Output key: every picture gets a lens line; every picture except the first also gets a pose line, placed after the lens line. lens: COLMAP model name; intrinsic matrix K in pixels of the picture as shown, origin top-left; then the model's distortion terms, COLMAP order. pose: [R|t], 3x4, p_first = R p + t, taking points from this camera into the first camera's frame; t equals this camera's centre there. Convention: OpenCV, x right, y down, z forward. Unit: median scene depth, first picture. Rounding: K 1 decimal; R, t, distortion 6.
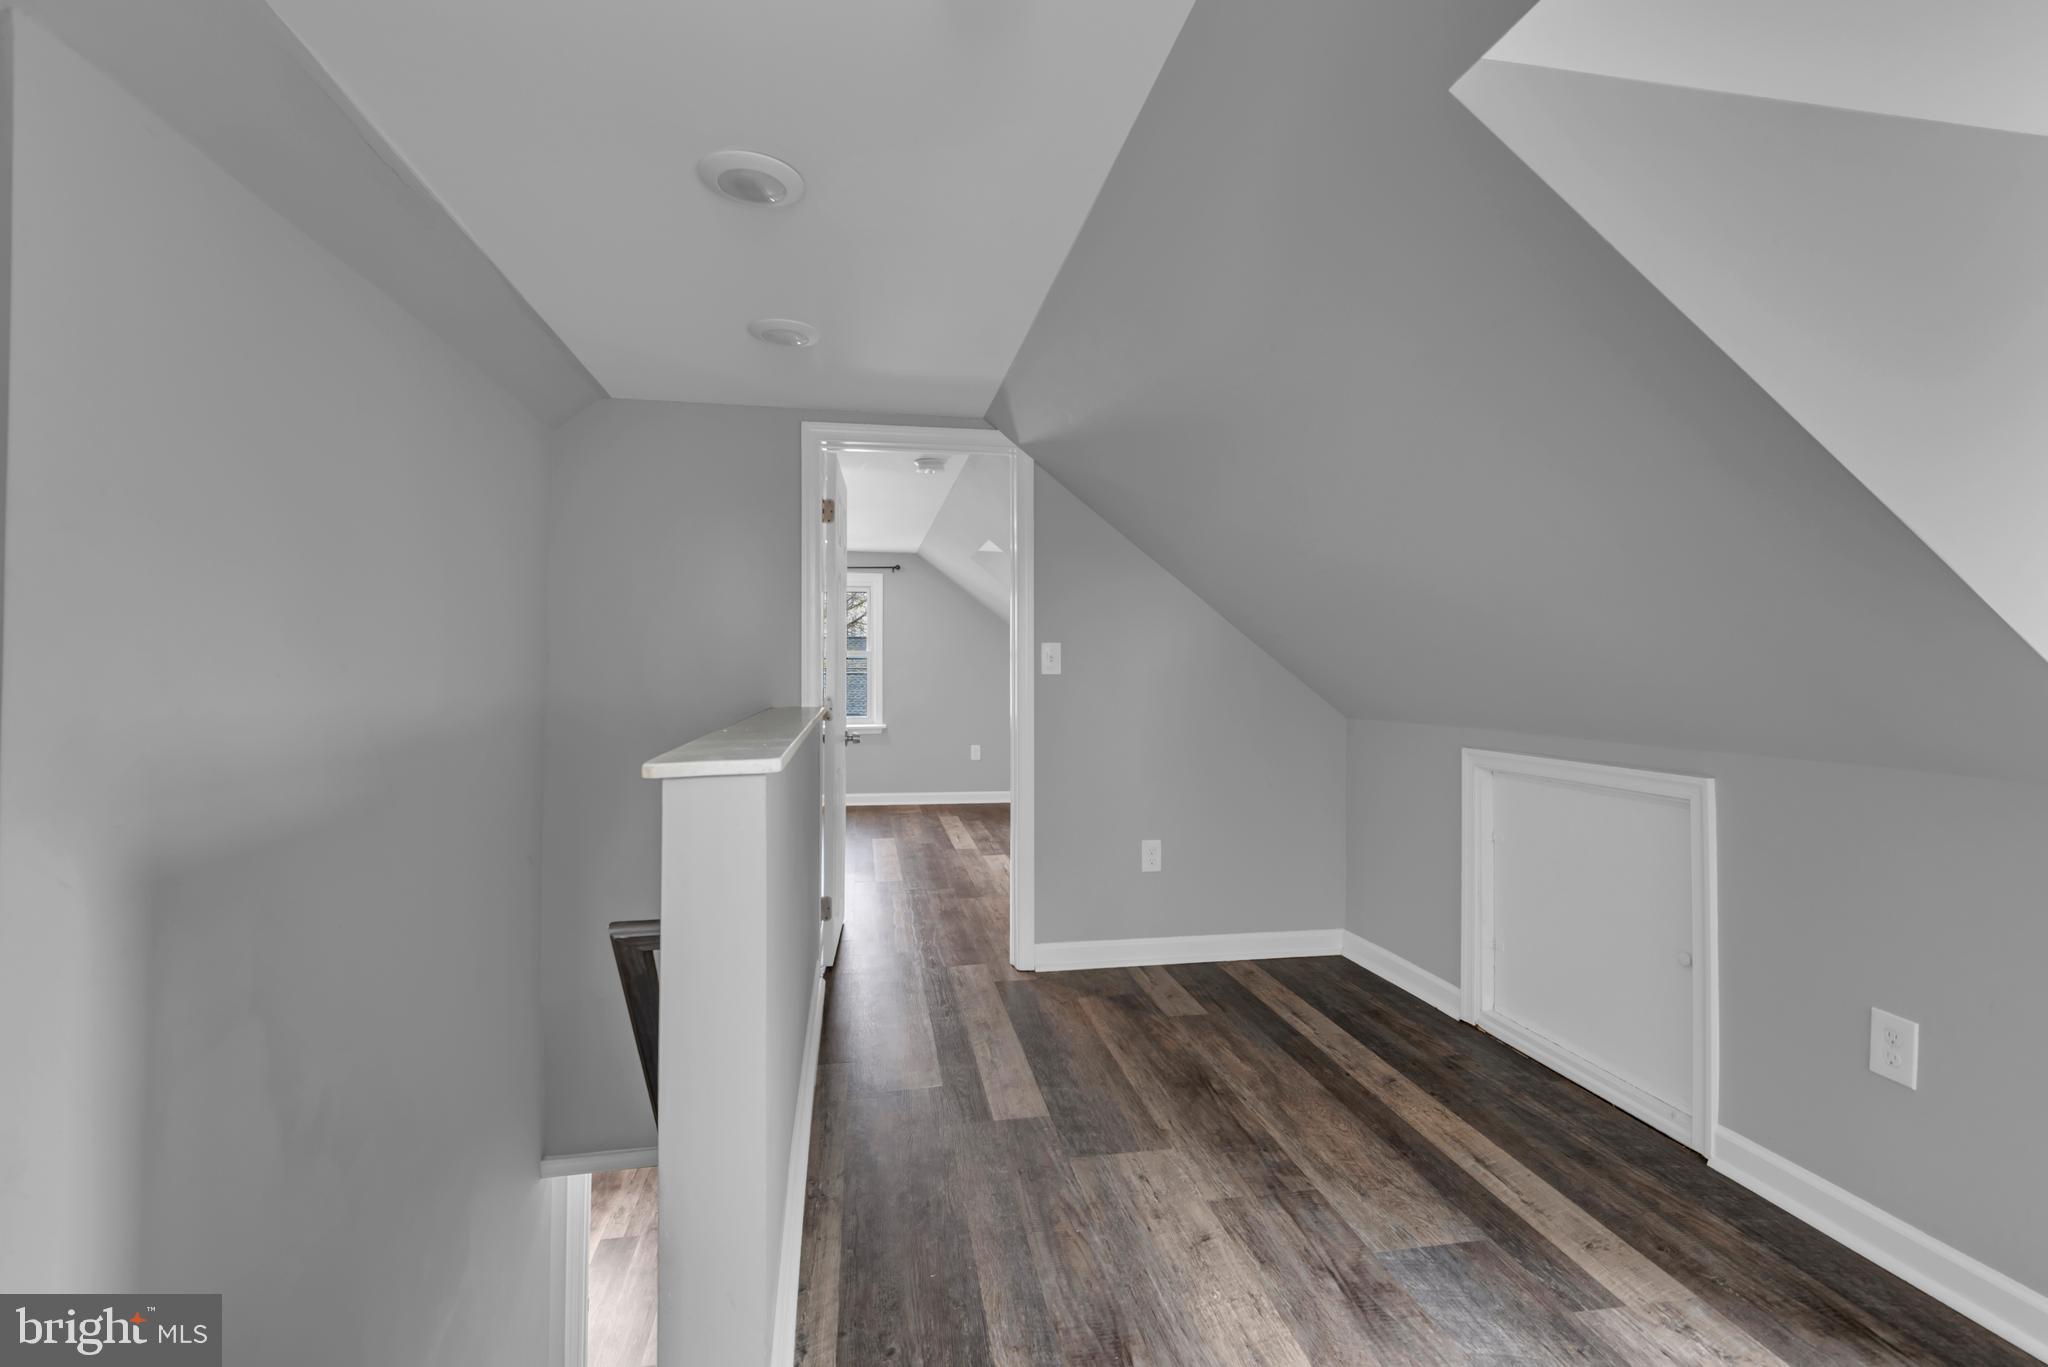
lens RADIAL K [[919.5, 0, 1017.6], [0, 919.5, 668.5], [0, 0, 1]] dist [0.026416, -0.010271]
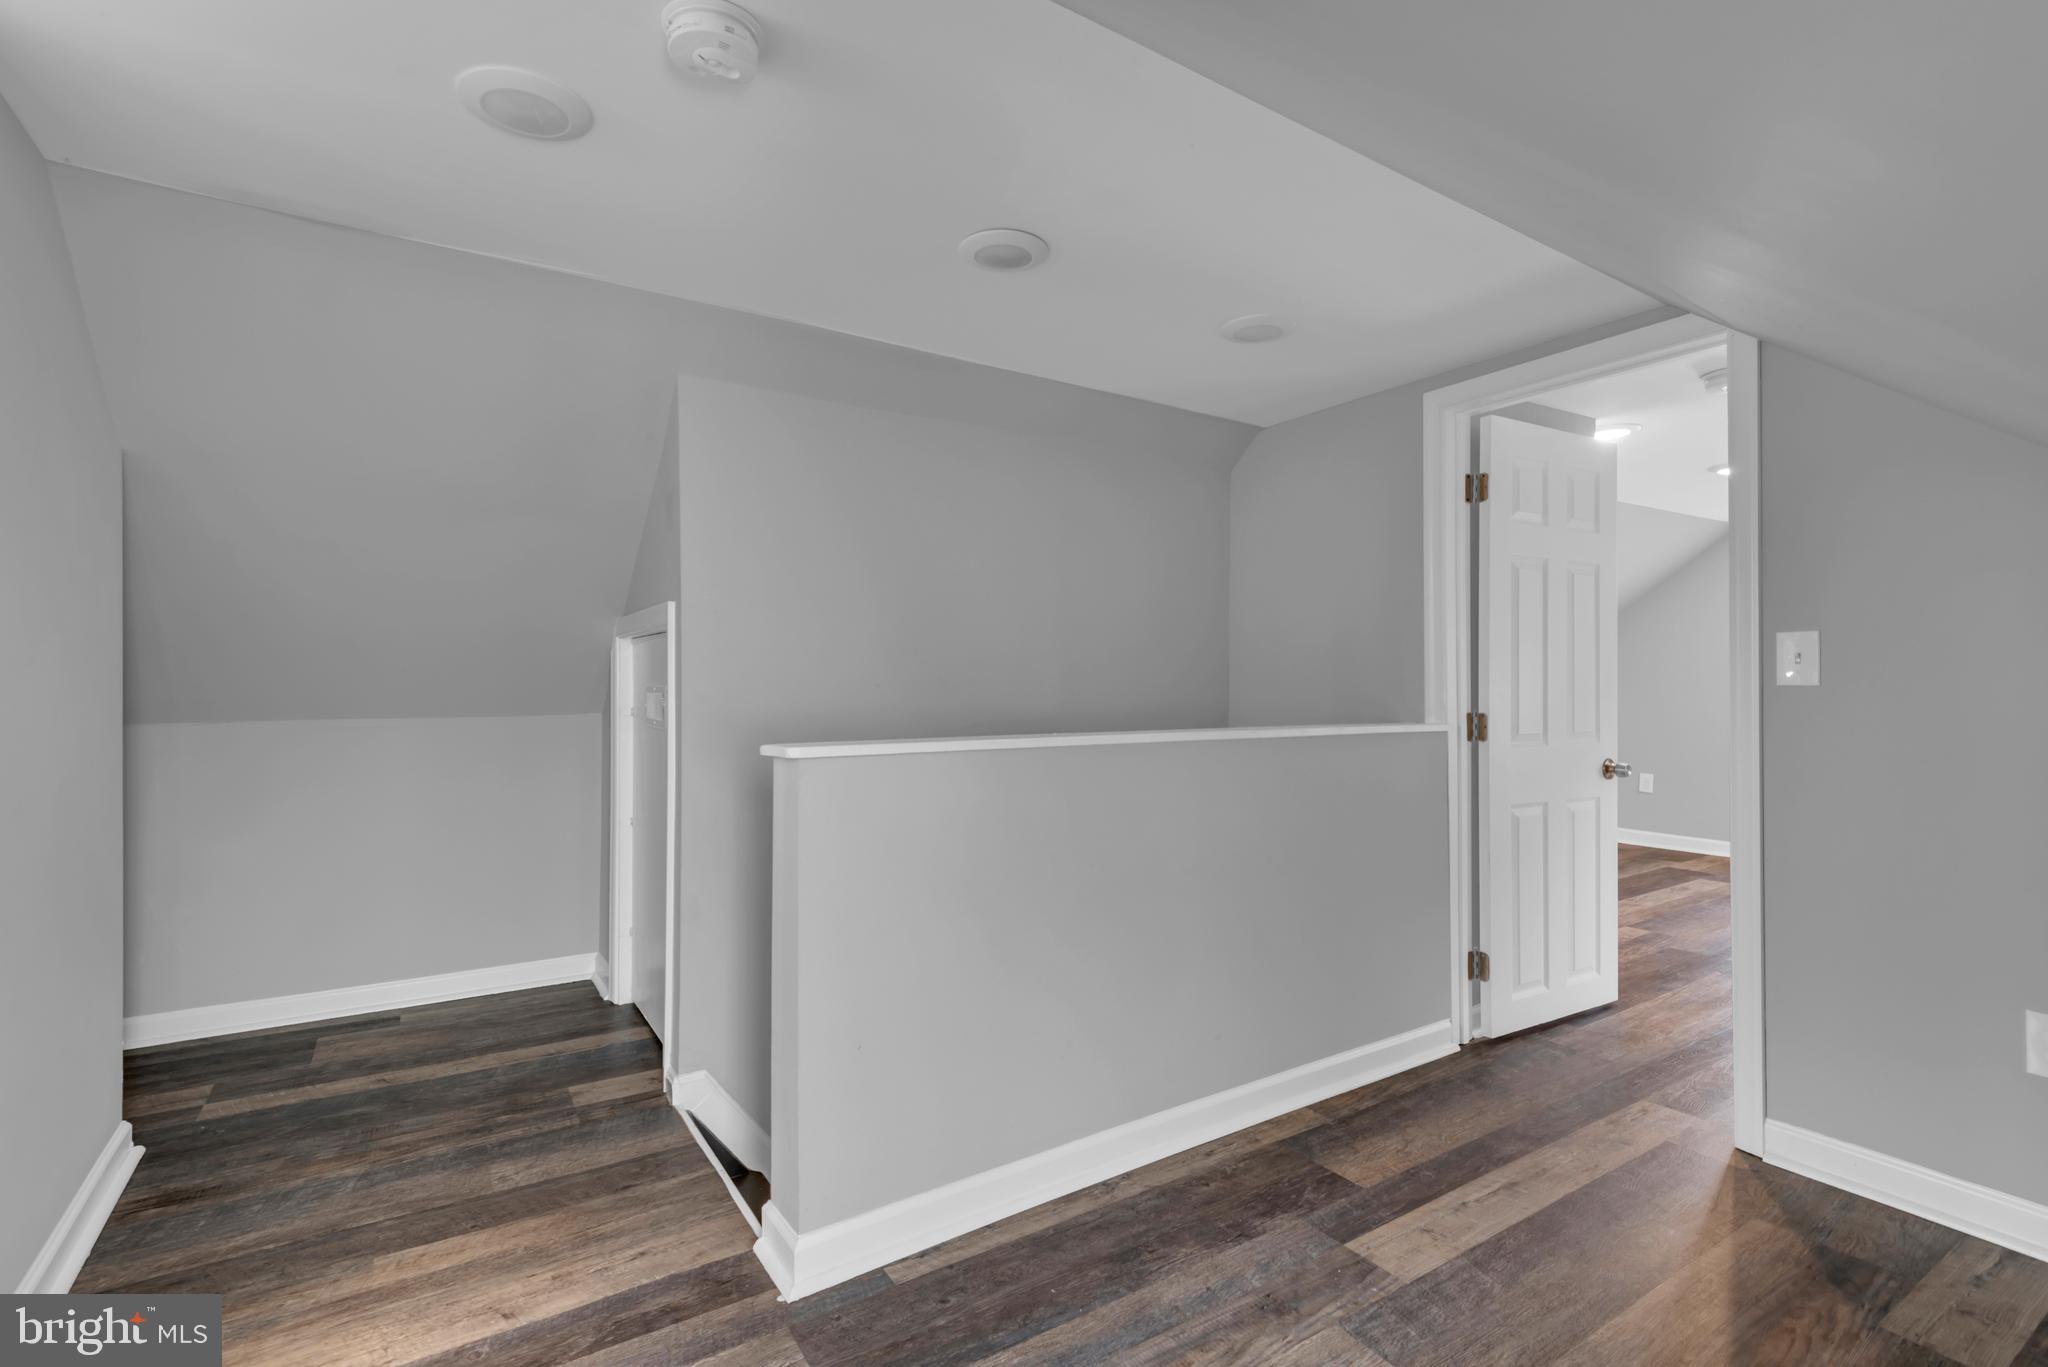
lens RADIAL K [[919.5, 0, 1016.8], [0, 919.5, 692.2], [0, 0, 1]] dist [0.026416, -0.010271]
pose [[0.394690, 0.003858, -0.918806, 0.703071], [0.006682, 0.999953, 0.007070, 0.006593], [0.918790, -0.008930, 0.394646, 0.508005]]
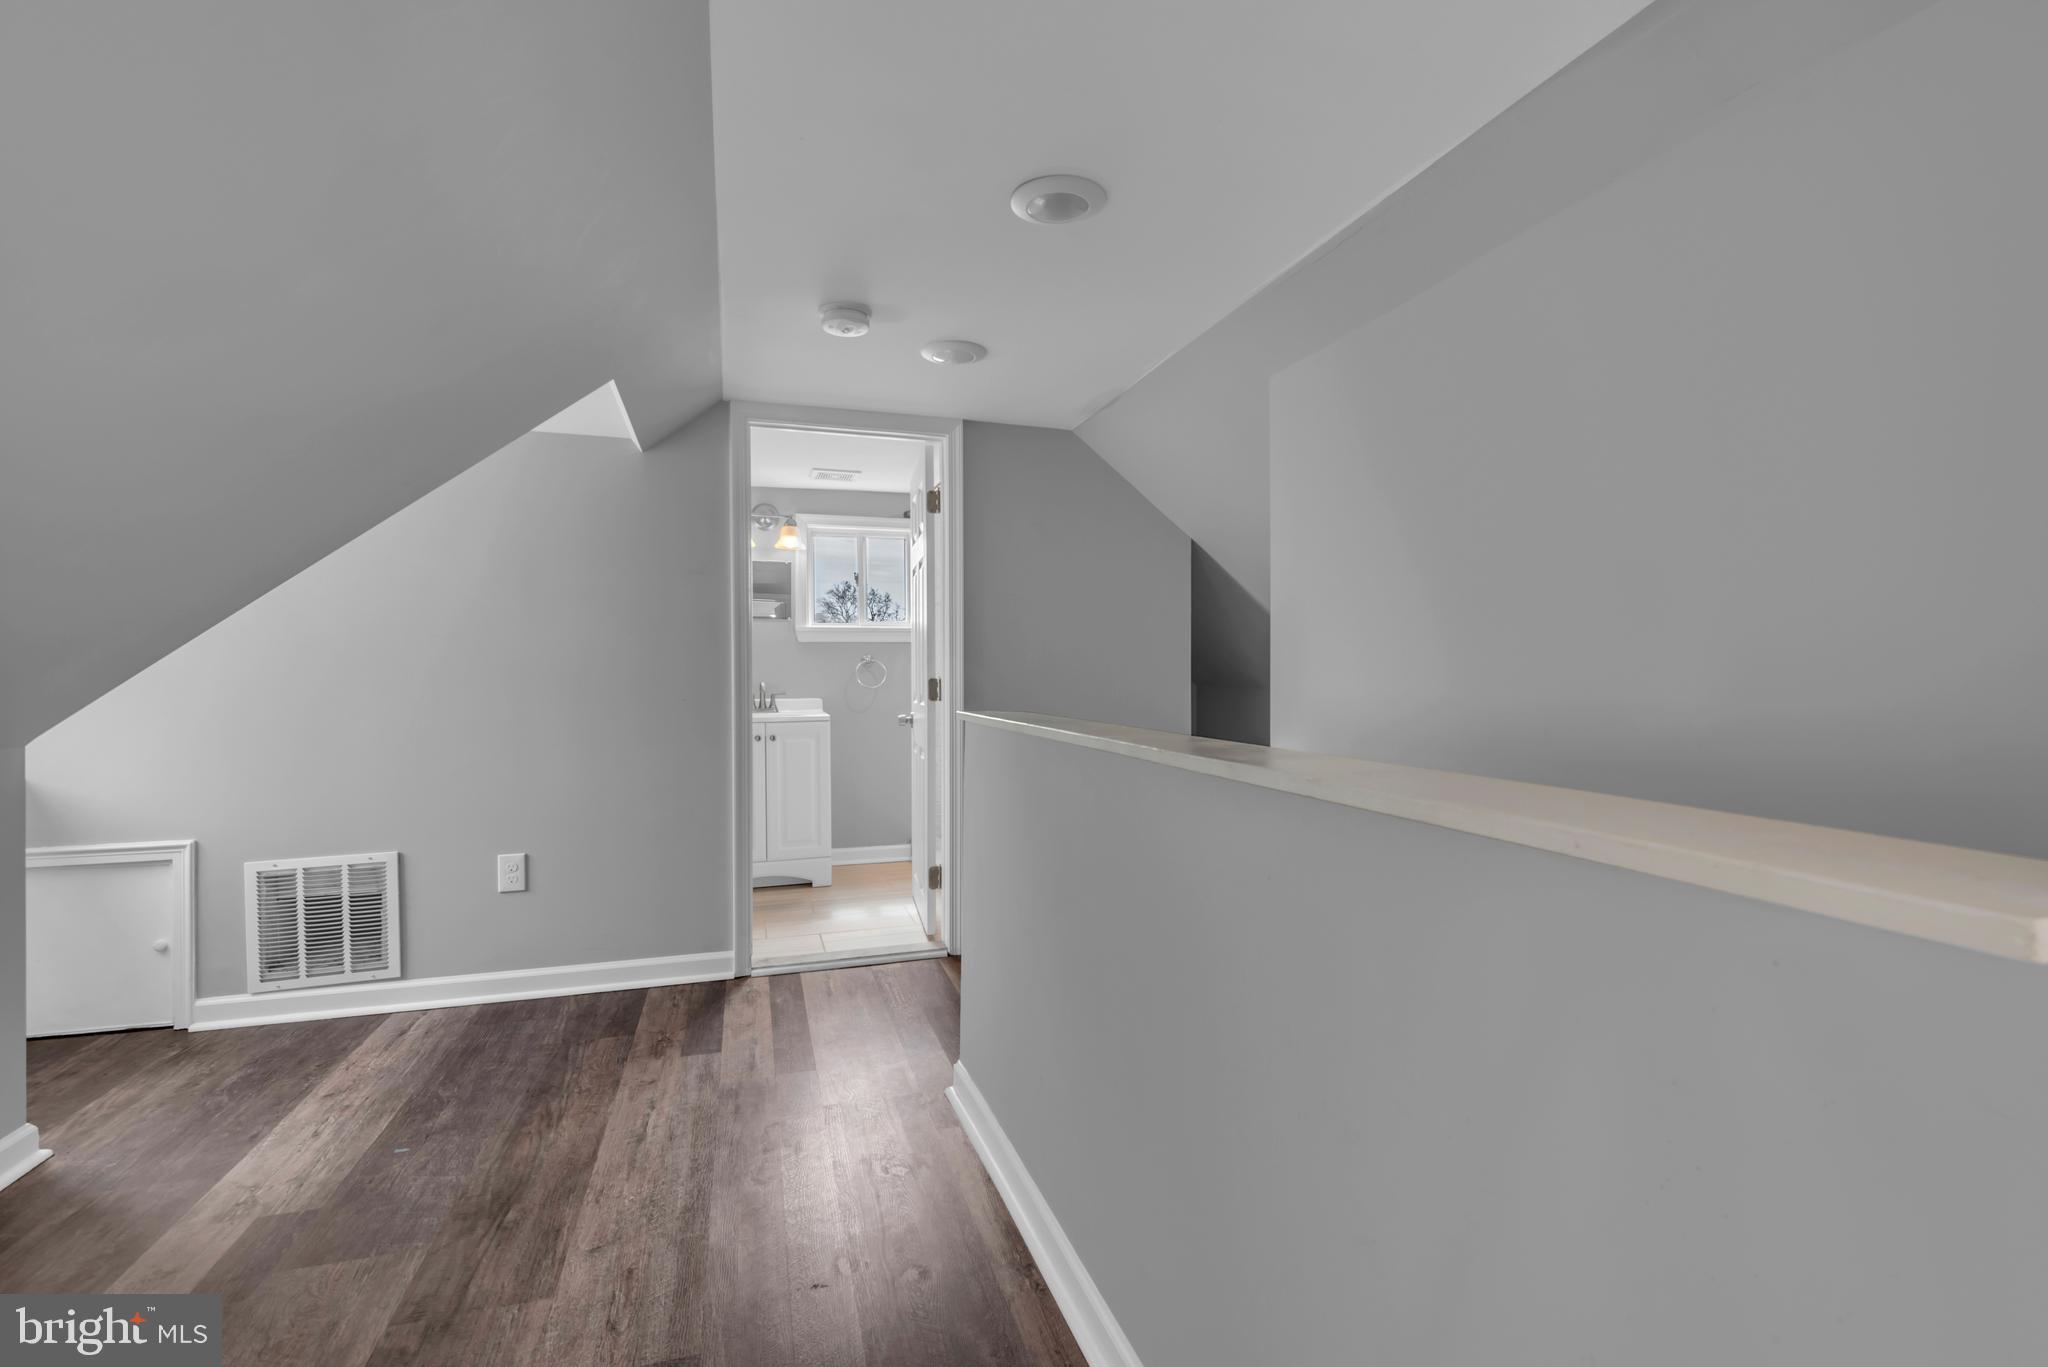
lens RADIAL K [[919.5, 0, 1026.6], [0, 919.5, 680.8], [0, 0, 1]] dist [0.026416, -0.010271]
pose [[-0.990786, -0.000102, -0.135439, -0.102147], [-0.000732, 0.999989, 0.004603, 0.018324], [0.135437, 0.004660, -0.990775, 1.870486]]
